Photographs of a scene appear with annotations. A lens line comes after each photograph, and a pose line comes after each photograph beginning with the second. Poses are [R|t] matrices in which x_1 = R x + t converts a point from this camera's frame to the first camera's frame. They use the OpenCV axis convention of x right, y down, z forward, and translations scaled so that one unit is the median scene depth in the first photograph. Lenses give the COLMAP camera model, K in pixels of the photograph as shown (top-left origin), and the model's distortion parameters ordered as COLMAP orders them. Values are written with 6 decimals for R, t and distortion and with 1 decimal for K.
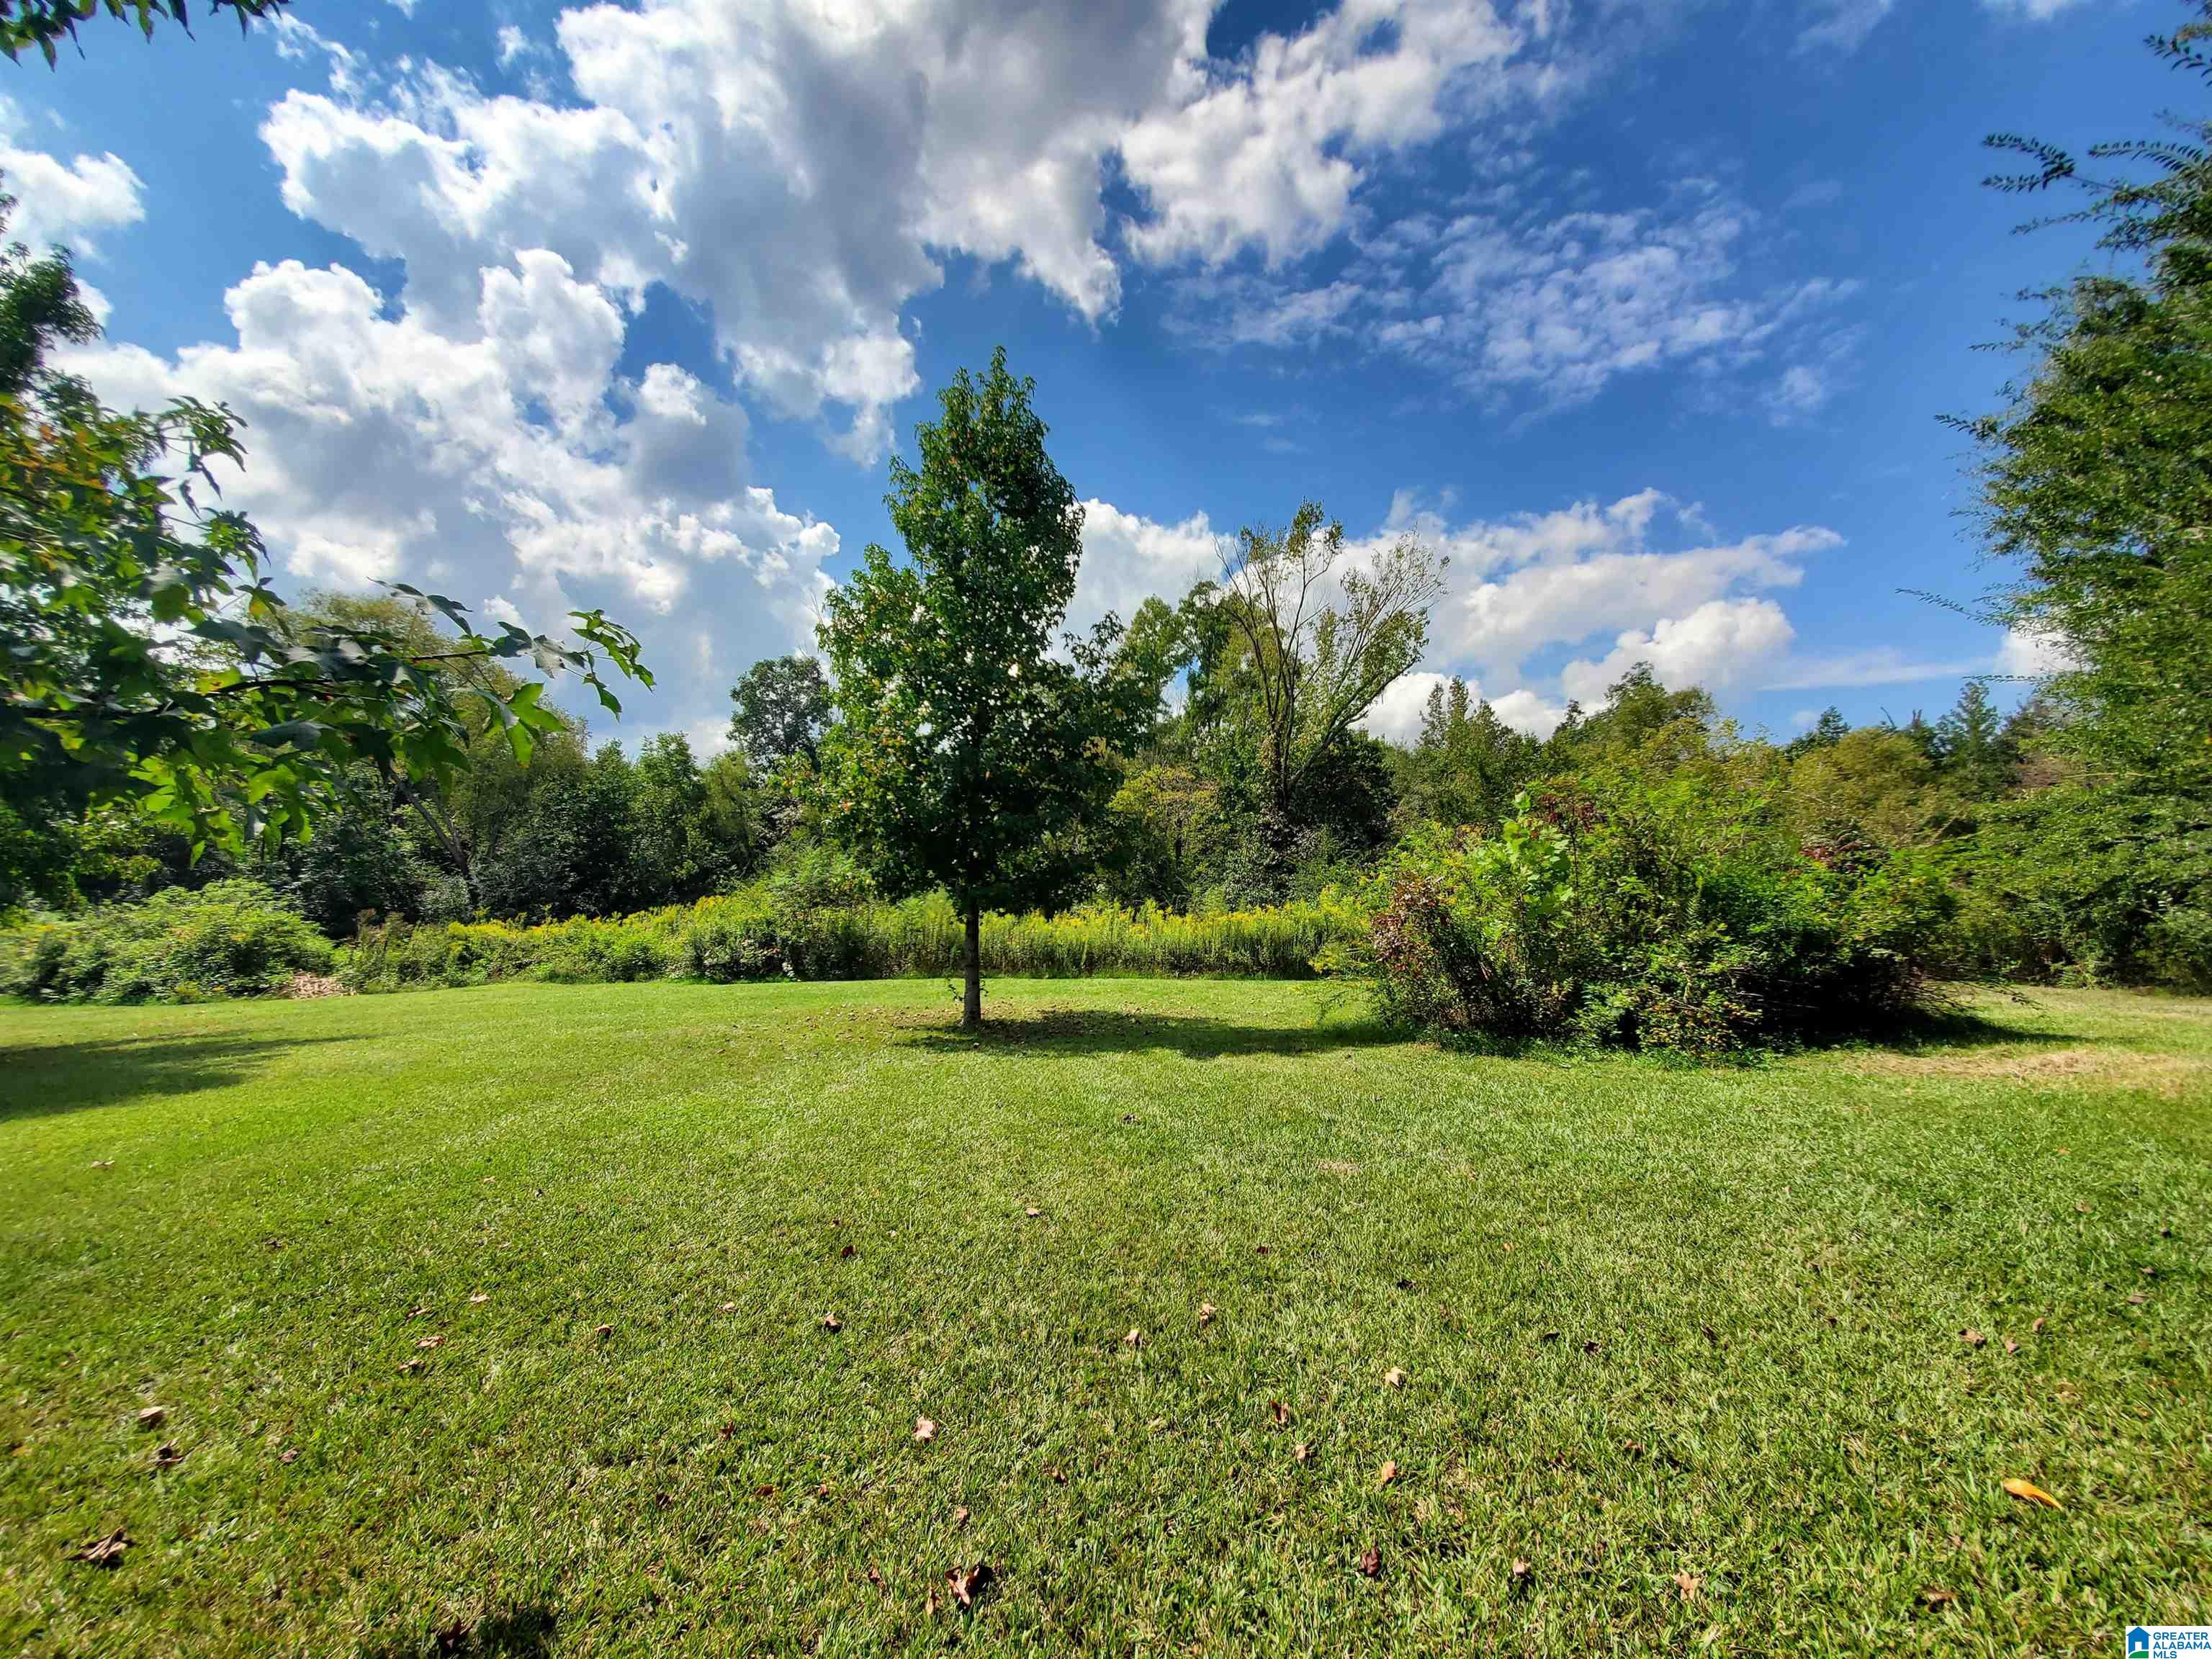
lens RADIAL K [[886.5, 0, 1121.0], [0, 886.5, 823.2], [0, 0, 1]] dist [0.001134, -0.000123]
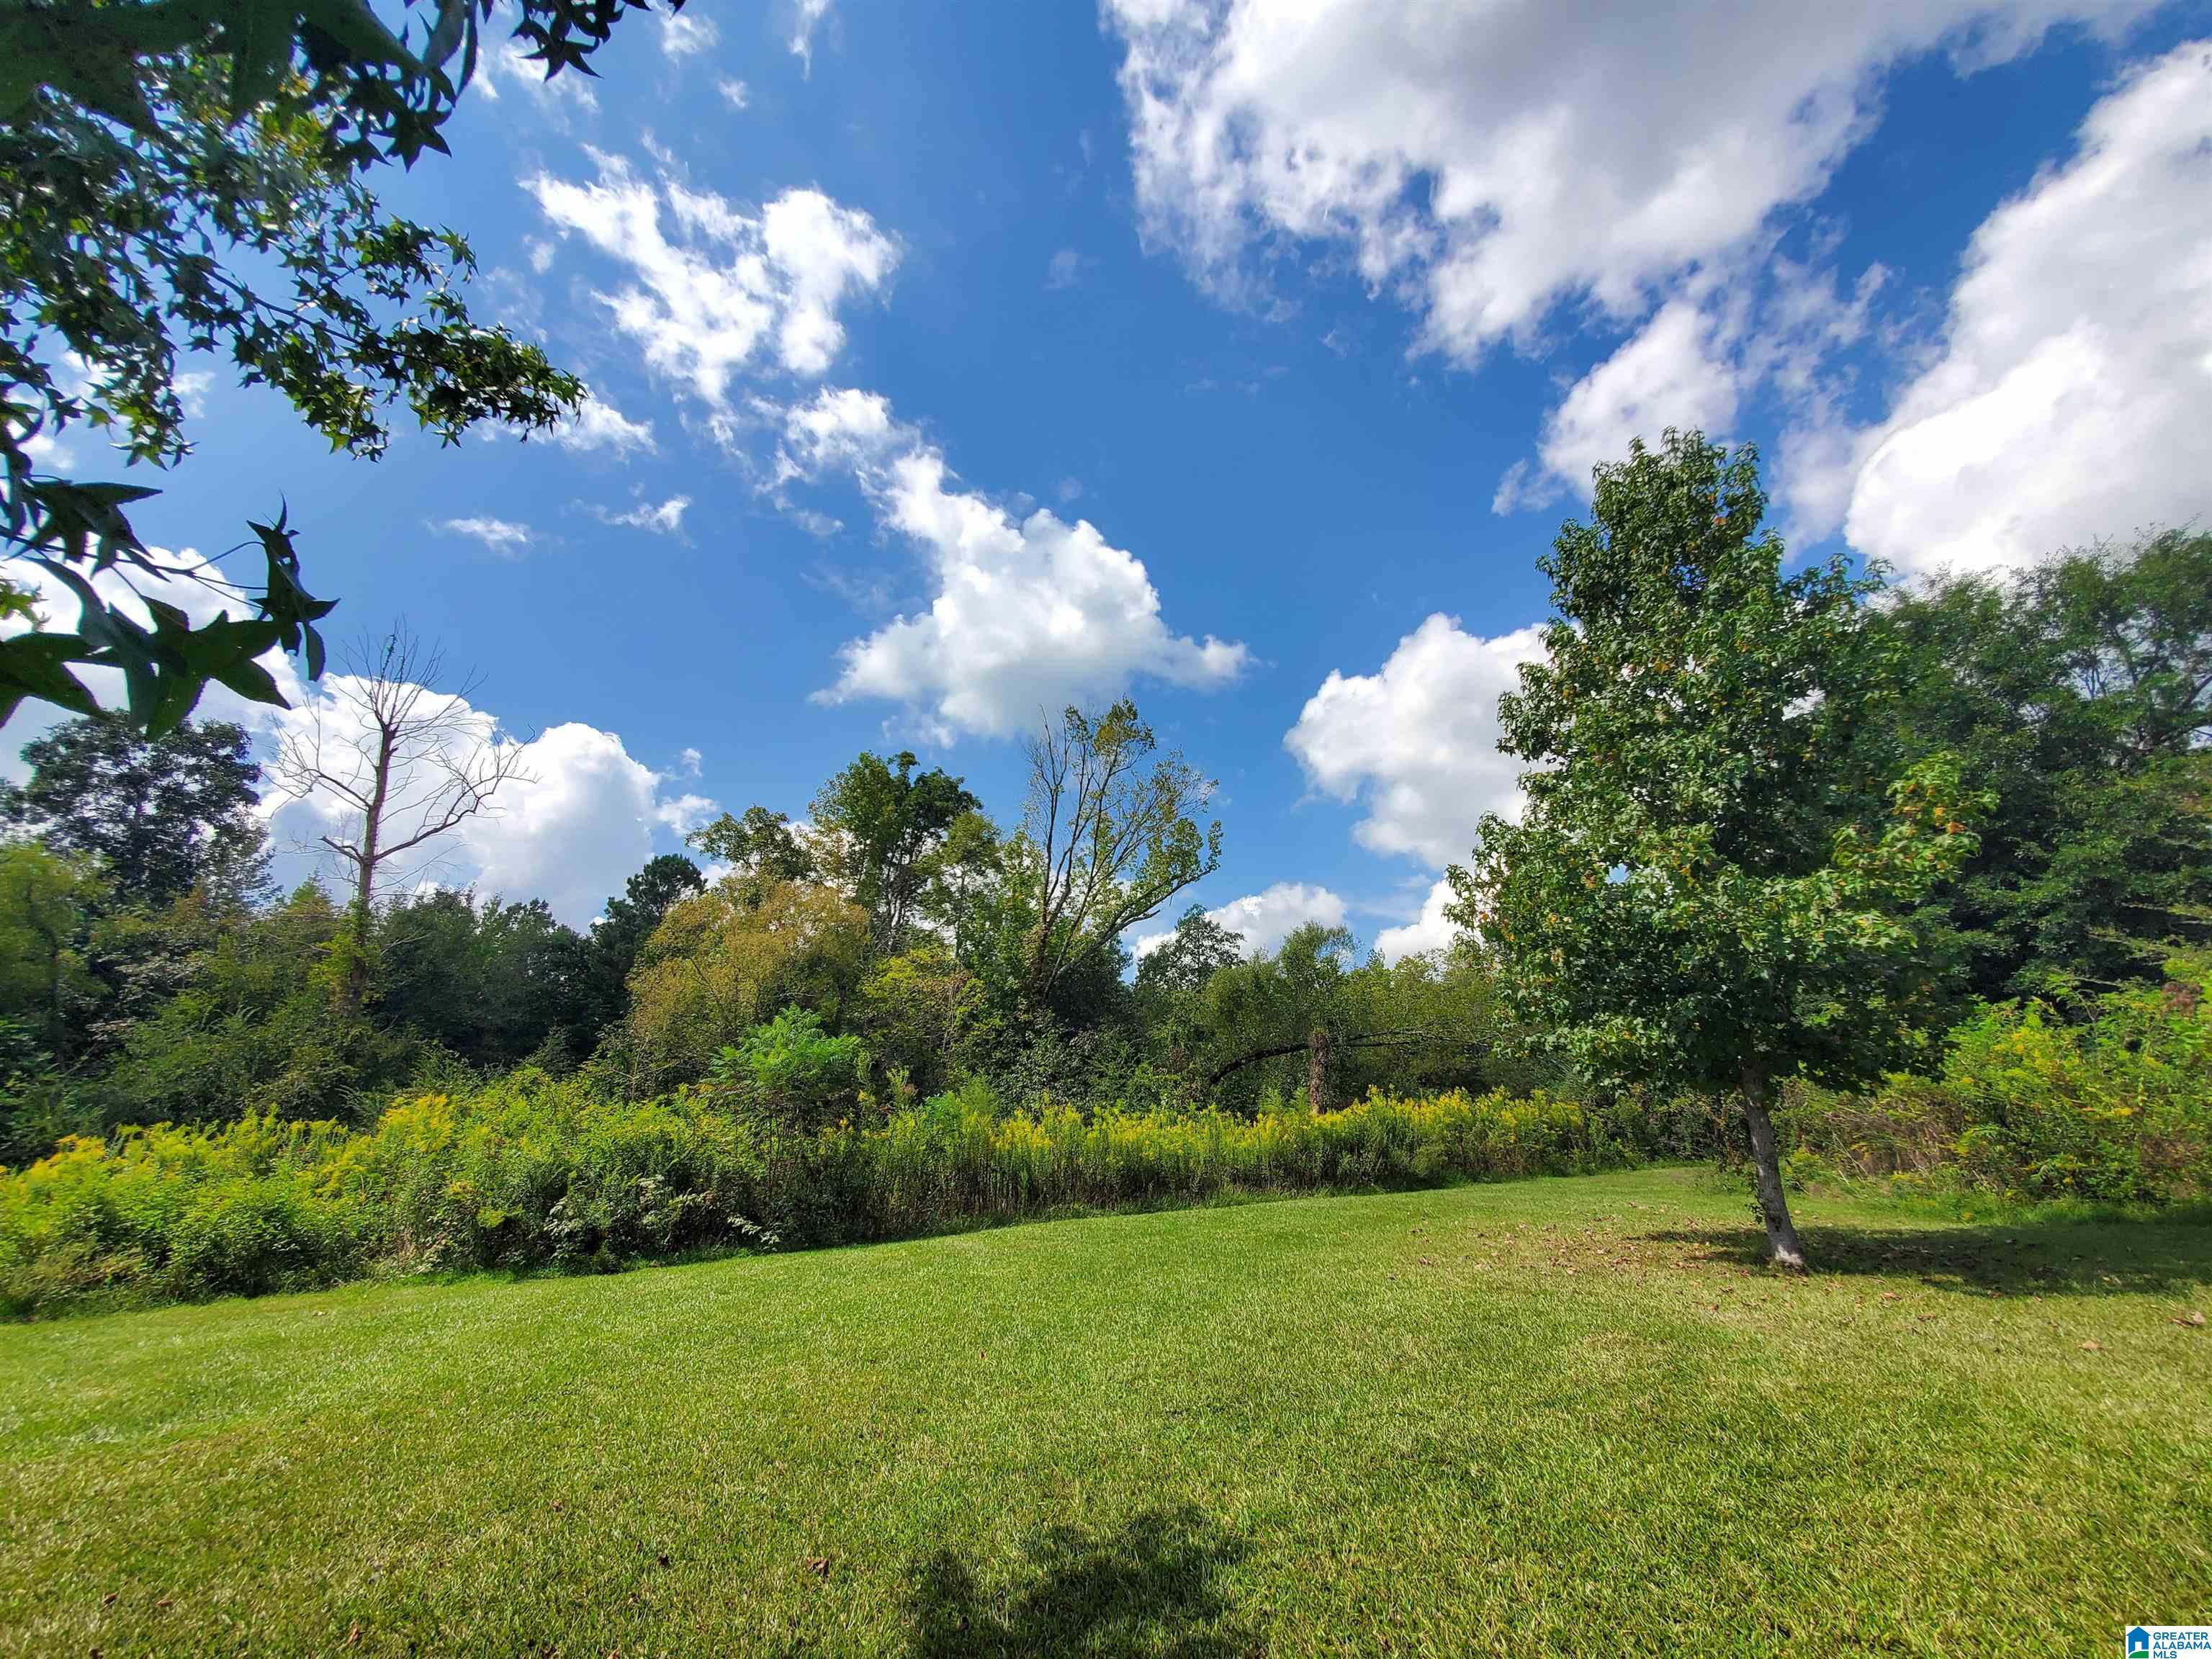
lens RADIAL K [[880.3, 0, 1115.3], [0, 880.3, 839.6], [0, 0, 1]] dist [-0.001504, -0.000205]
pose [[0.790758, 0.172701, 0.587261, -0.476359], [-0.035176, 0.970611, -0.238071, 0.045840], [-0.611117, 0.167599, 0.773593, 0.348136]]
